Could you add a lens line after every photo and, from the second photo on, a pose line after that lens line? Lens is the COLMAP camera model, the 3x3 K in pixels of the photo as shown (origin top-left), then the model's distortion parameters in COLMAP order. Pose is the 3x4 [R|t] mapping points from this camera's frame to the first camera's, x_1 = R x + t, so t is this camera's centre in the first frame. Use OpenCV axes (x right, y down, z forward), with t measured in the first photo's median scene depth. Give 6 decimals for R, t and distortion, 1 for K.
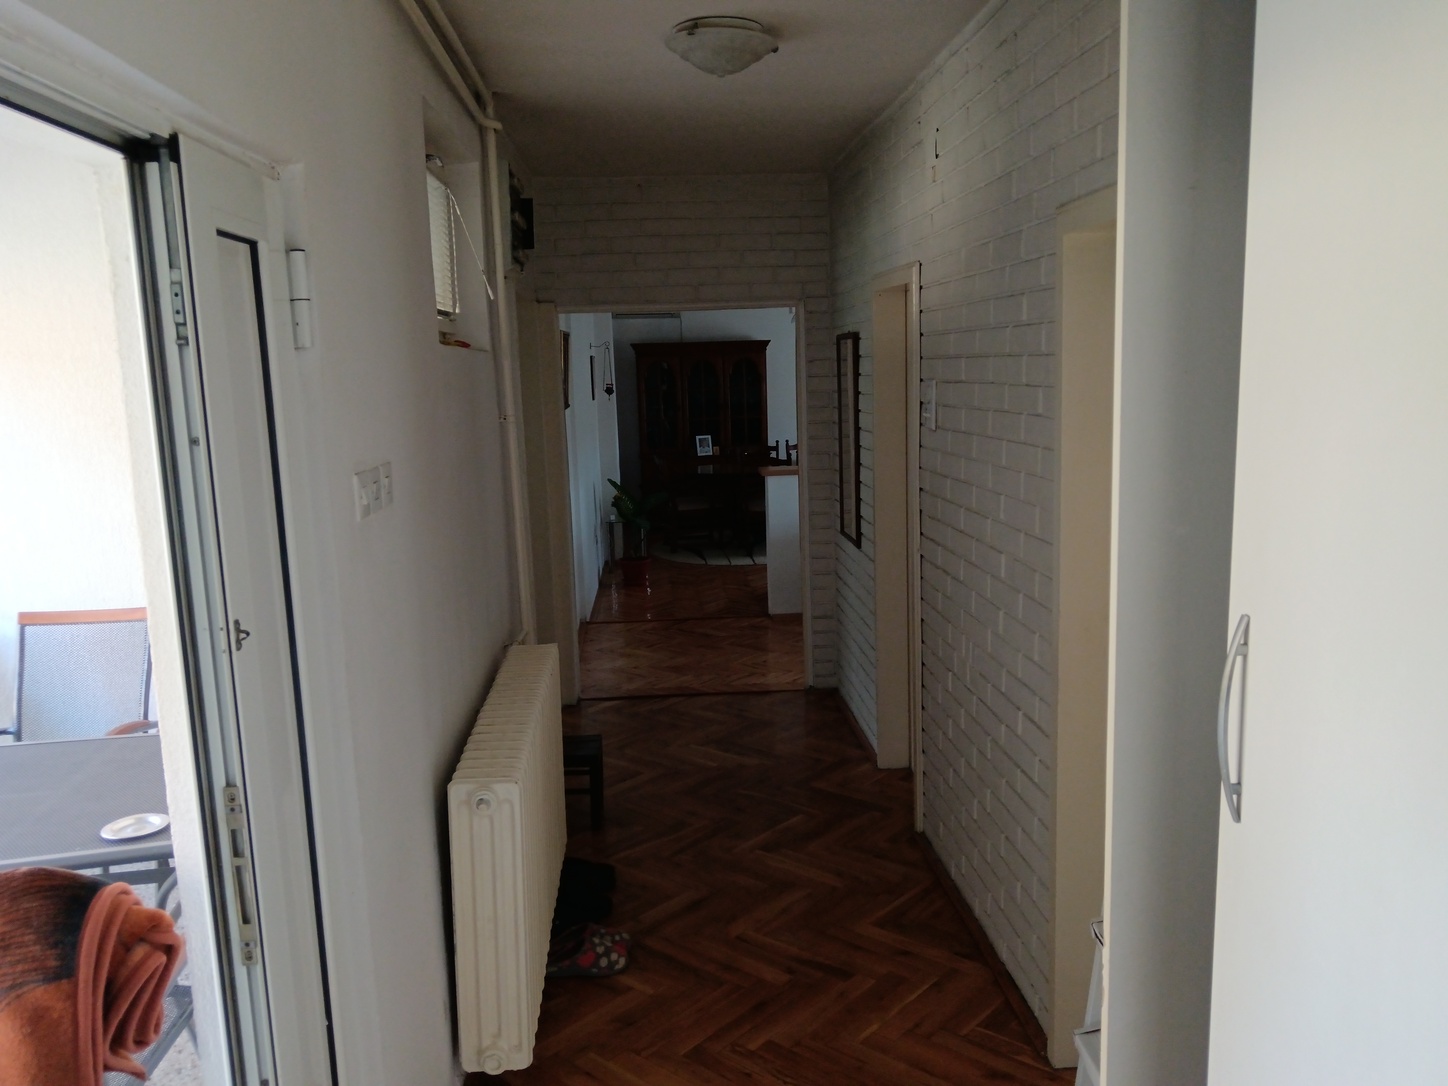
lens RADIAL K [[1134.7, 0, 727.7], [0, 1134.7, 542.8], [0, 0, 1]] dist [-0.000480, 0.002227]
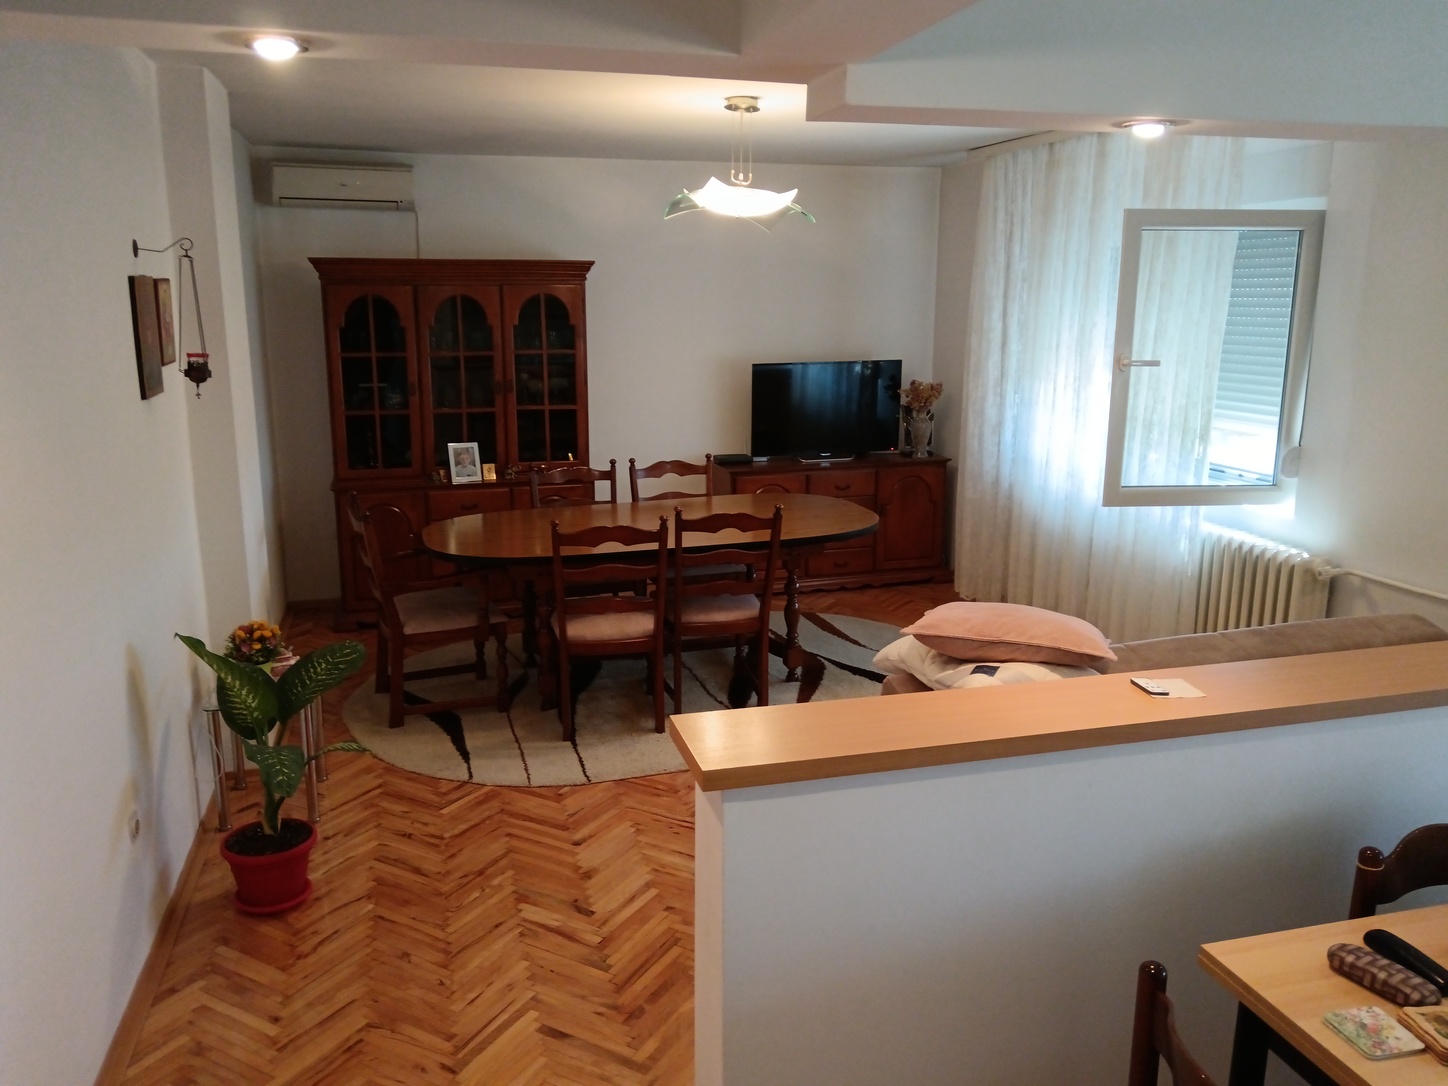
lens RADIAL K [[1134.7, 0, 721.5], [0, 1134.7, 541.0], [0, 0, 1]] dist [-0.000480, 0.002227]
pose [[0.980305, -0.012961, 0.197063, -0.008694], [0.003253, 0.998769, 0.049505, -0.077162], [-0.197462, -0.047889, 0.979140, 0.480136]]
